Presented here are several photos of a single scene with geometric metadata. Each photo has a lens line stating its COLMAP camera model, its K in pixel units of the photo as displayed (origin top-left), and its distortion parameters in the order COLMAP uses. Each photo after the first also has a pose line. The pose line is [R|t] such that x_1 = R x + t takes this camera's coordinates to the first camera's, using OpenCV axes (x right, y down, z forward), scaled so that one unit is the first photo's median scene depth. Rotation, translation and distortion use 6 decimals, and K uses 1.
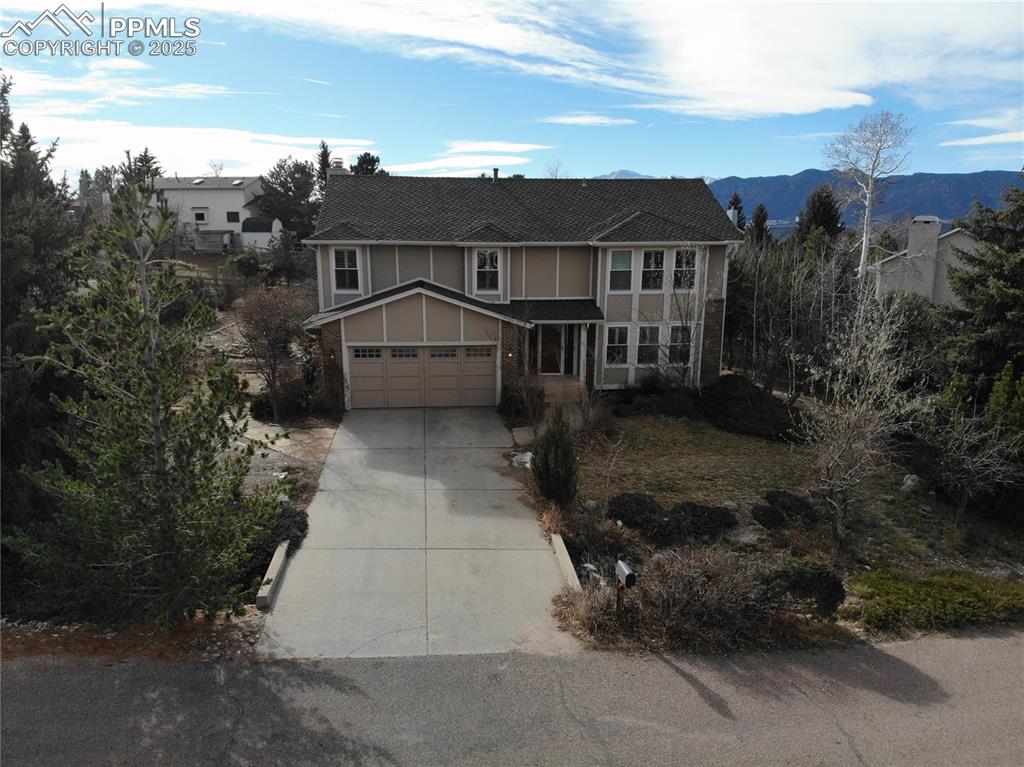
lens RADIAL K [[730.1, 0, 512.5], [0, 730.1, 391.0], [0, 0, 1]] dist [0.111645, -0.241920]
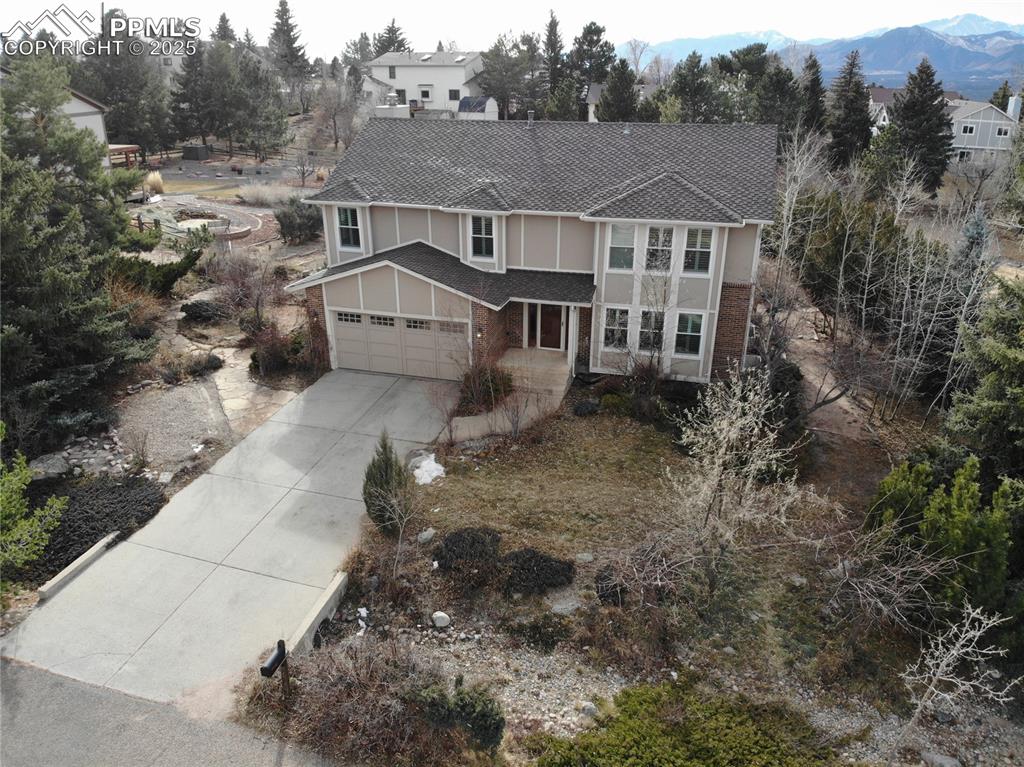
lens RADIAL K [[730.1, 0, 512.5], [0, 730.1, 391.0], [0, 0, 1]] dist [0.111645, -0.241920]
pose [[0.934249, 0.138701, -0.328543, 0.412831], [-0.077673, 0.978290, 0.192134, -0.187566], [0.348059, -0.153983, 0.924740, 0.129889]]
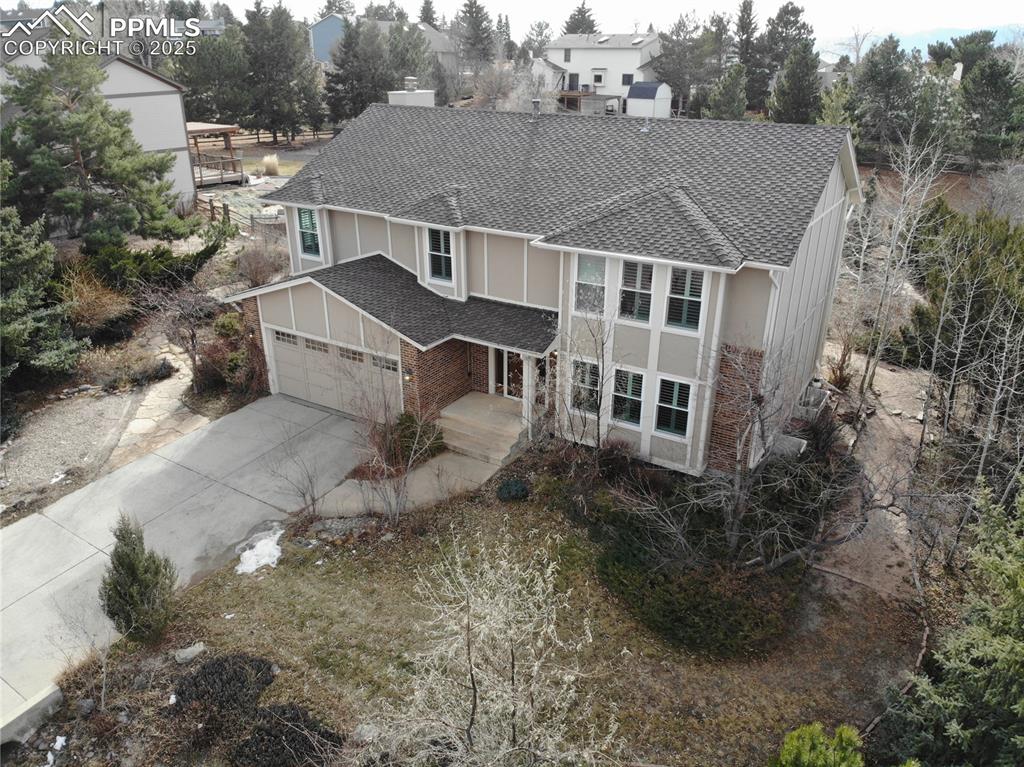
lens RADIAL K [[739.5, 0, 512.0], [0, 739.5, 383.5], [0, 0, 1]] dist [0.068345, -0.170061]
pose [[0.799777, 0.240445, -0.550040, 0.587164], [-0.134281, 0.964718, 0.226468, -0.267139], [0.585086, -0.107264, 0.803846, 0.492880]]
